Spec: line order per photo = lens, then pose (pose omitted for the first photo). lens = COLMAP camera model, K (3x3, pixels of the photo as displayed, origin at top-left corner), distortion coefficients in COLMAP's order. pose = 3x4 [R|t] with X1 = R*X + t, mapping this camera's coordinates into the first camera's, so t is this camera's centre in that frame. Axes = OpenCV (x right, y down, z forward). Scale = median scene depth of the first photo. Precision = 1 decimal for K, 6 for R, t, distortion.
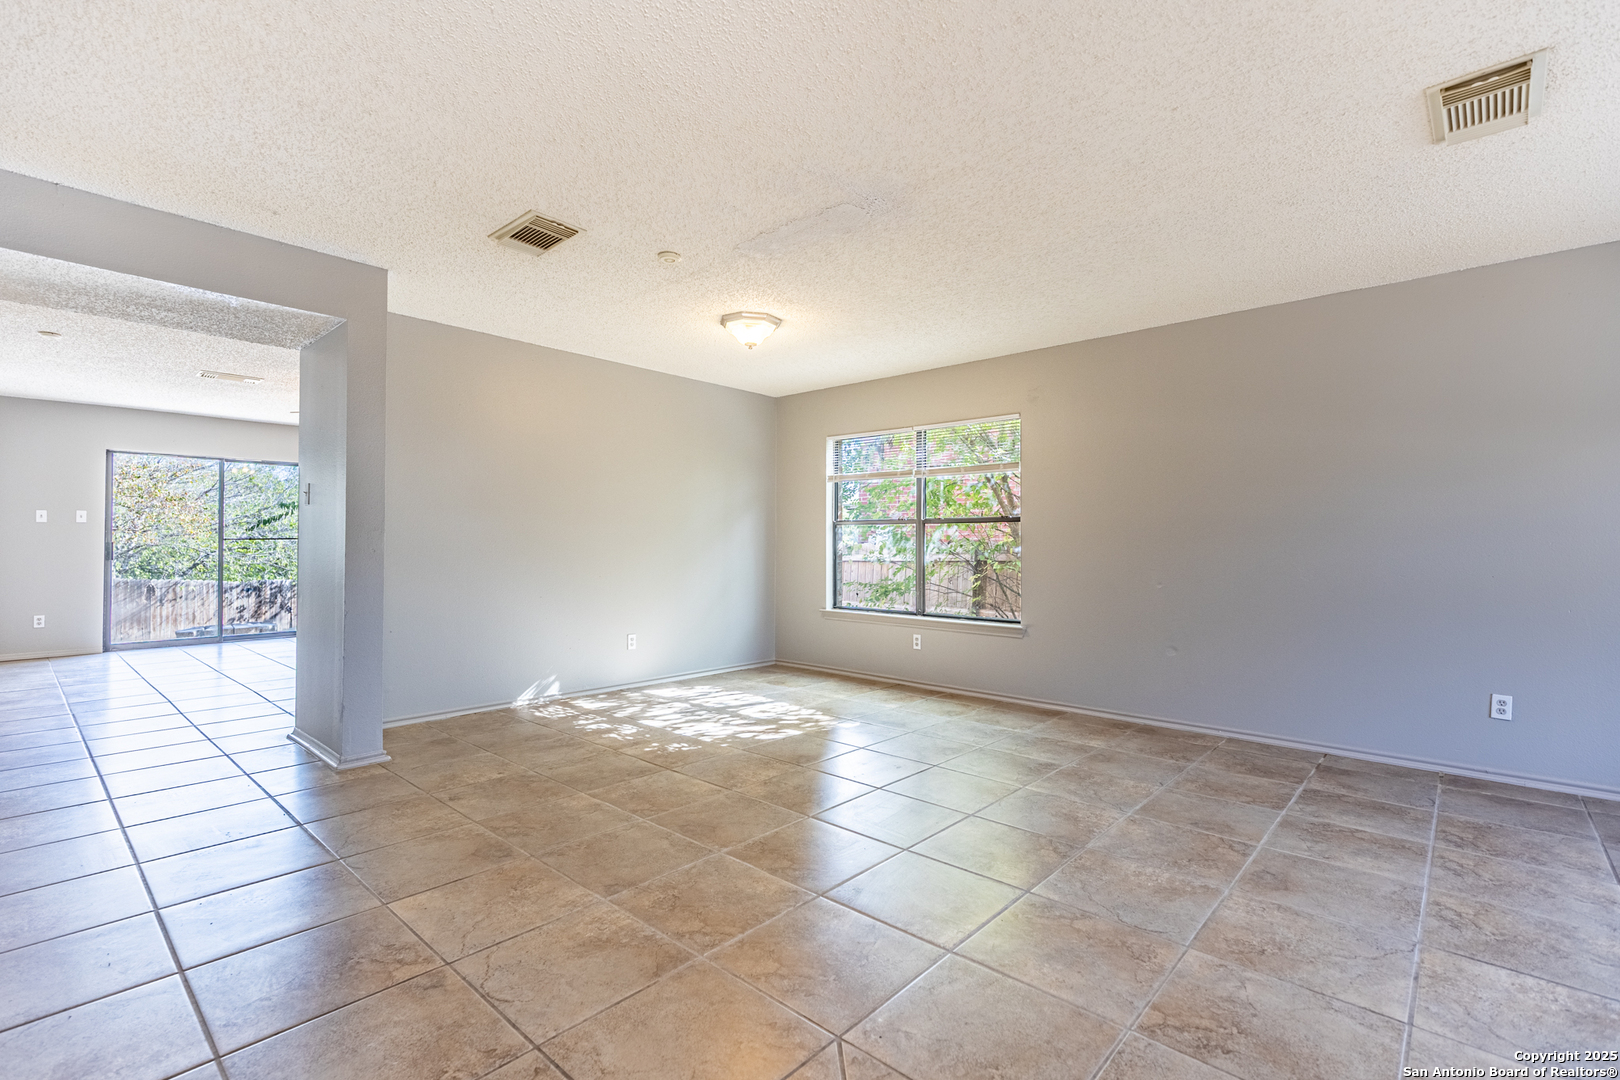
lens RADIAL K [[735.7, 0, 804.1], [0, 735.7, 544.0], [0, 0, 1]] dist [0.004836, 0.000445]
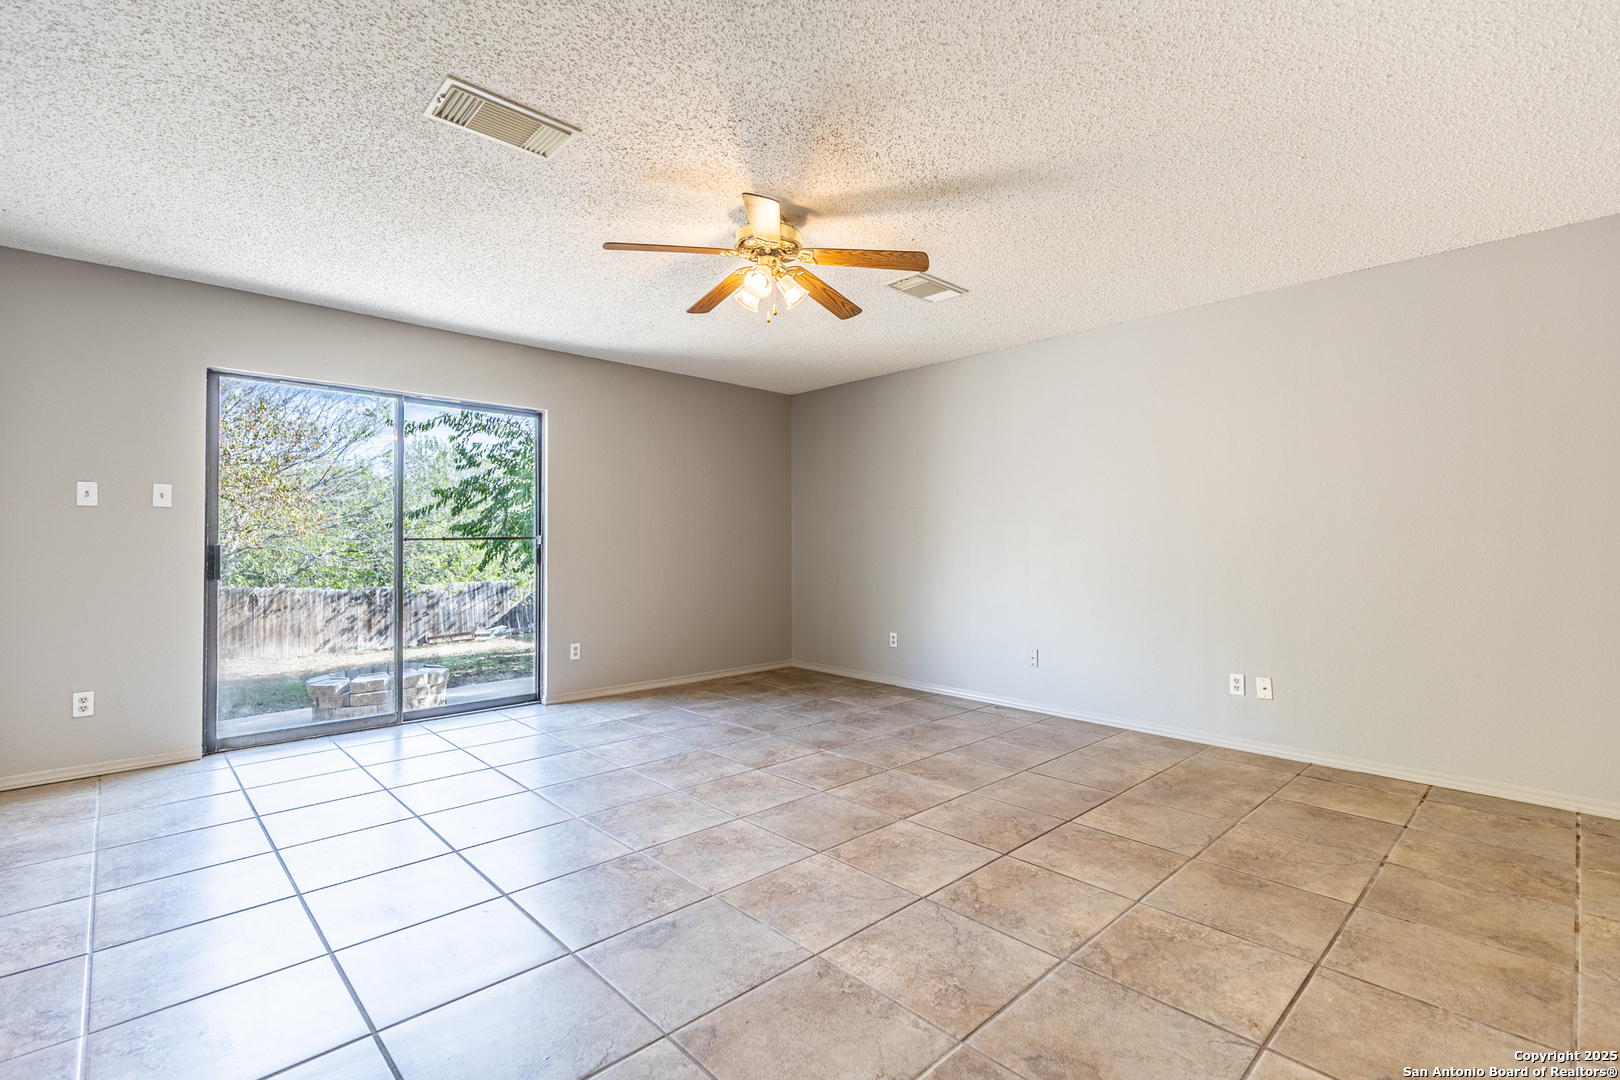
lens RADIAL K [[735.7, 0, 820.0], [0, 735.7, 538.7], [0, 0, 1]] dist [0.004836, 0.000445]
pose [[0.998050, -0.009894, -0.061632, -0.165325], [0.009695, 0.999947, -0.003536, -0.000341], [0.061664, 0.002931, 0.998093, 0.174075]]
